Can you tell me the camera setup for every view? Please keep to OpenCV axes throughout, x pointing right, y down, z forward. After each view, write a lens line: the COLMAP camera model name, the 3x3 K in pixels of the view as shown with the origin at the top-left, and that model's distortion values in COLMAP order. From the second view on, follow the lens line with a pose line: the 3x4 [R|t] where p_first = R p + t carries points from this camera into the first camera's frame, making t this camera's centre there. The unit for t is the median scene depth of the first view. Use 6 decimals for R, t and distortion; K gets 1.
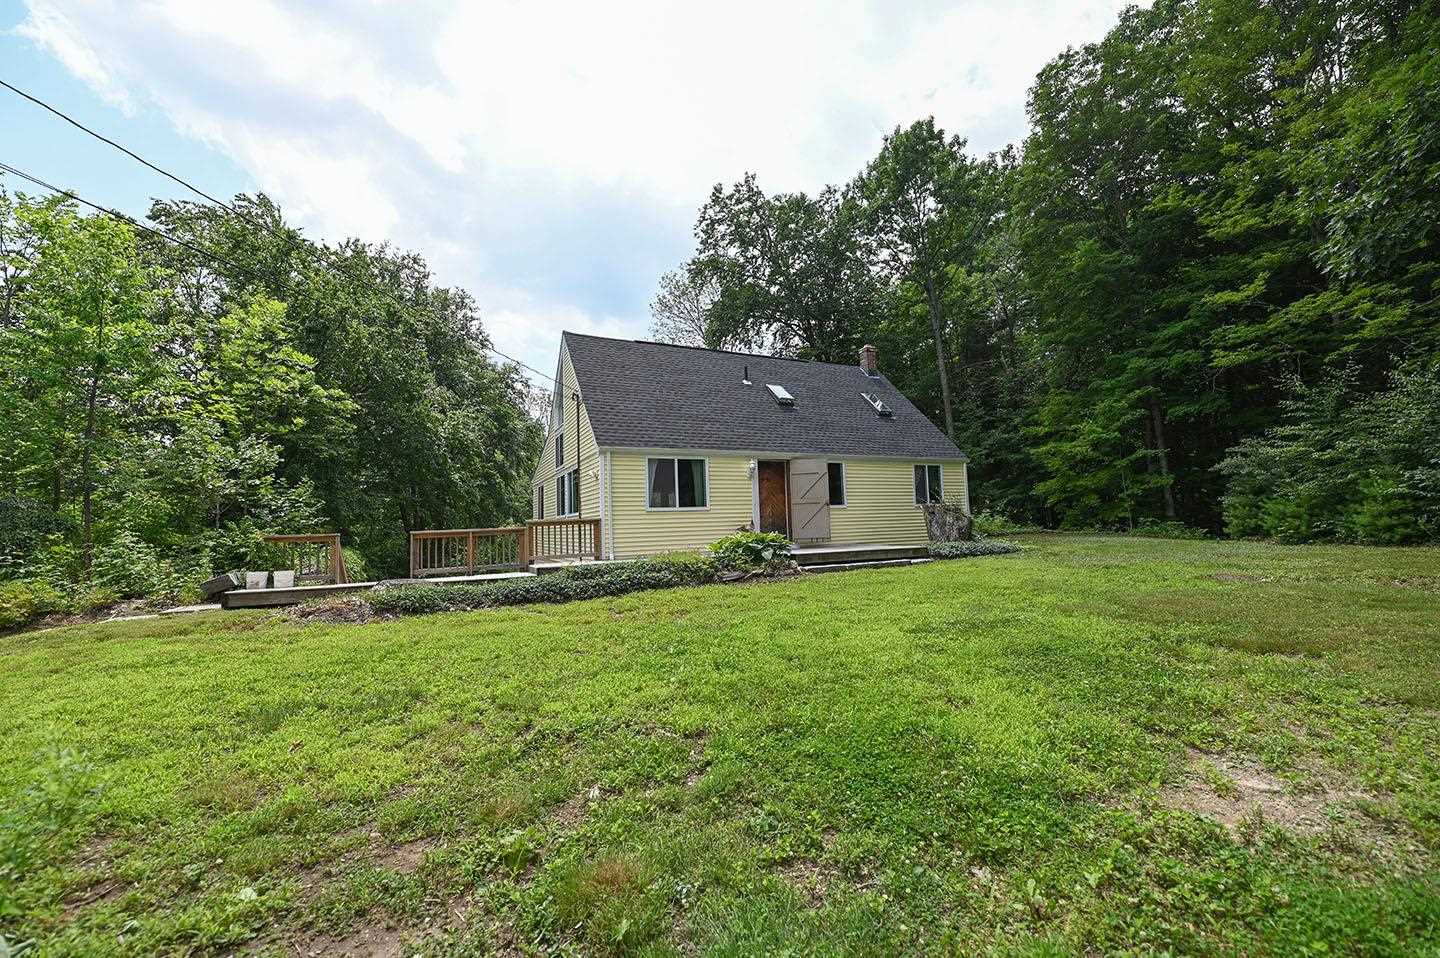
lens RADIAL K [[574.3, 0, 721.7], [0, 574.3, 479.5], [0, 0, 1]] dist [-0.017624, -0.000155]
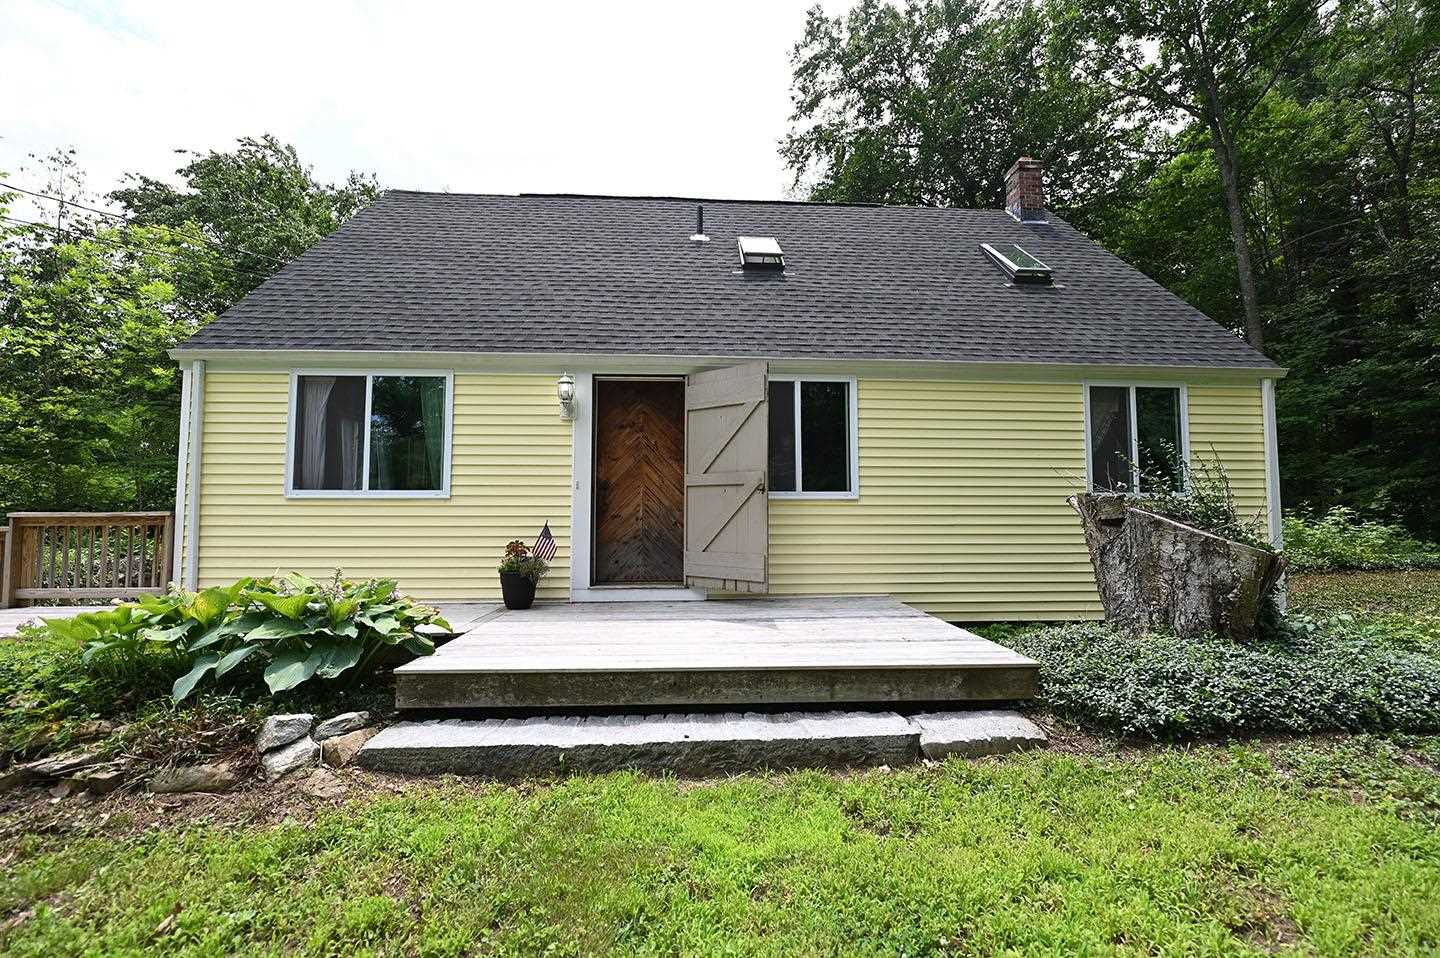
lens RADIAL K [[574.3, 0, 719.5], [0, 574.3, 482.1], [0, 0, 1]] dist [-0.017624, -0.000155]
pose [[0.921932, 0.009994, -0.387222, 0.265167], [0.002707, 0.999476, 0.032241, 0.023974], [0.387341, -0.030772, 0.921423, 0.583252]]
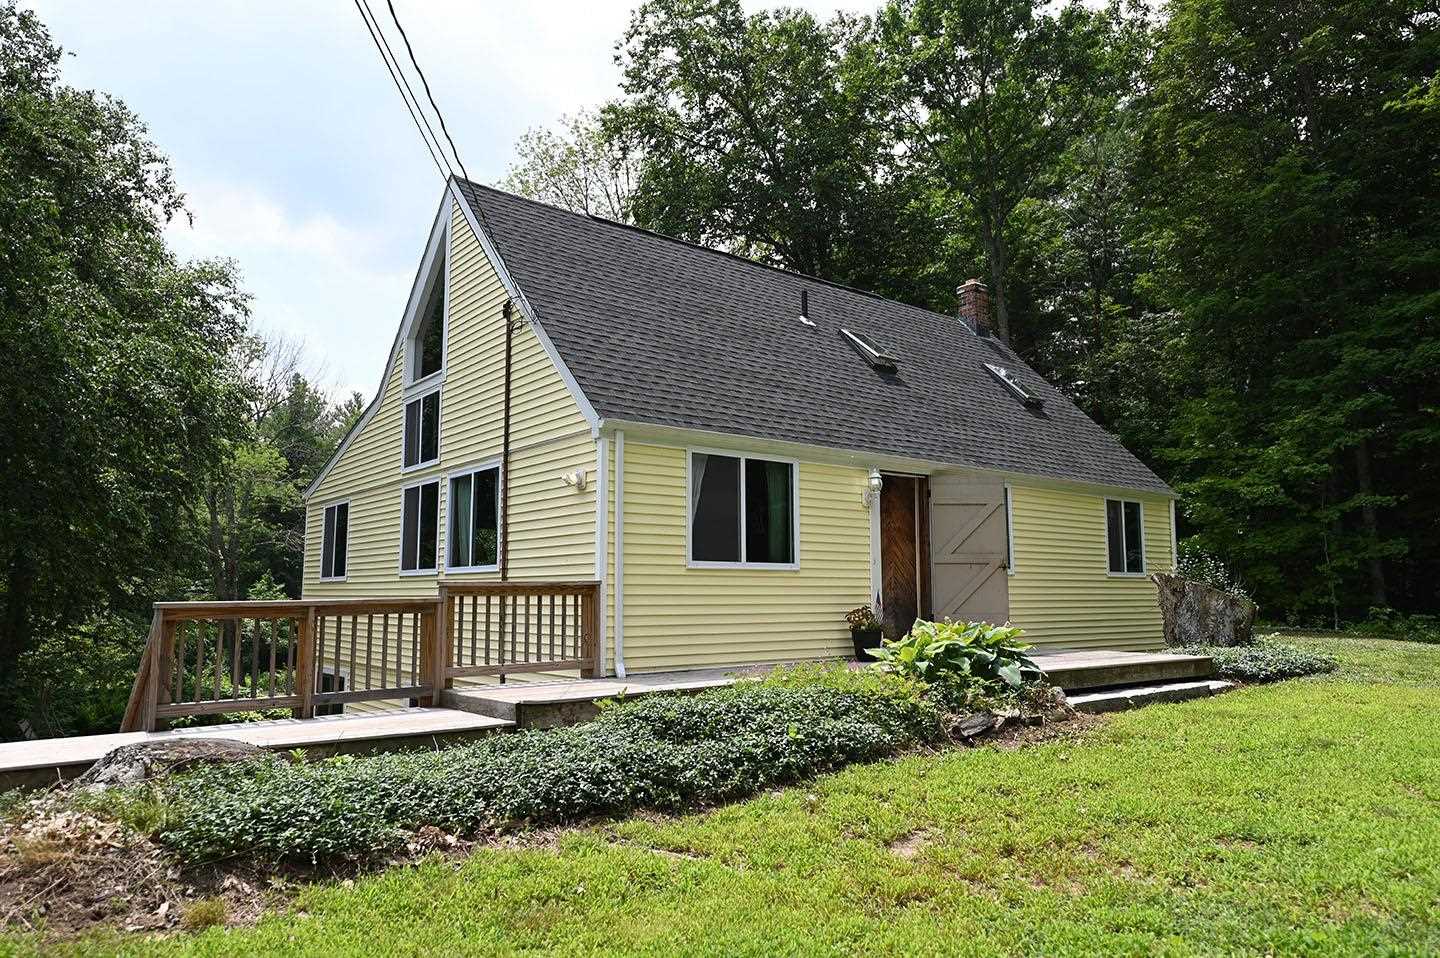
lens RADIAL K [[952.1, 0, 723.0], [0, 952.1, 477.7], [0, 0, 1]] dist [-0.000207, 0.001176]
pose [[0.975997, 0.055260, 0.210658, -0.211923], [-0.046108, 0.997777, -0.048118, 0.014555], [-0.212849, 0.037250, 0.976375, 0.203658]]
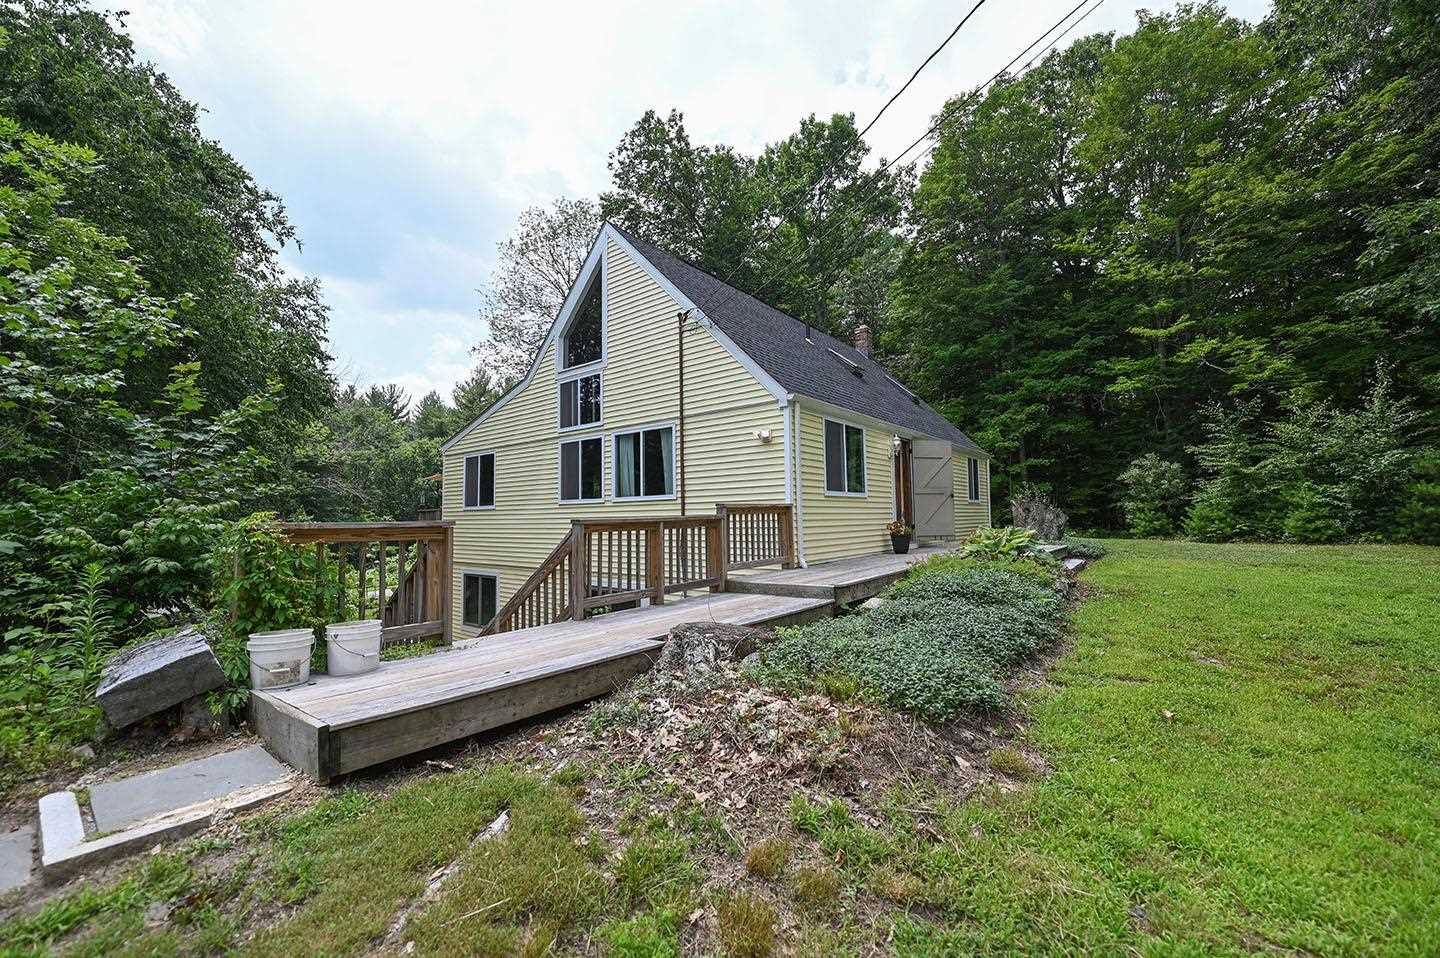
lens RADIAL K [[574.3, 0, 721.3], [0, 574.3, 479.2], [0, 0, 1]] dist [-0.017624, -0.000155]
pose [[0.899869, 0.046905, 0.433630, -0.431722], [-0.048818, 0.998785, -0.006731, 0.036458], [-0.433419, -0.015111, 0.901066, 0.345138]]
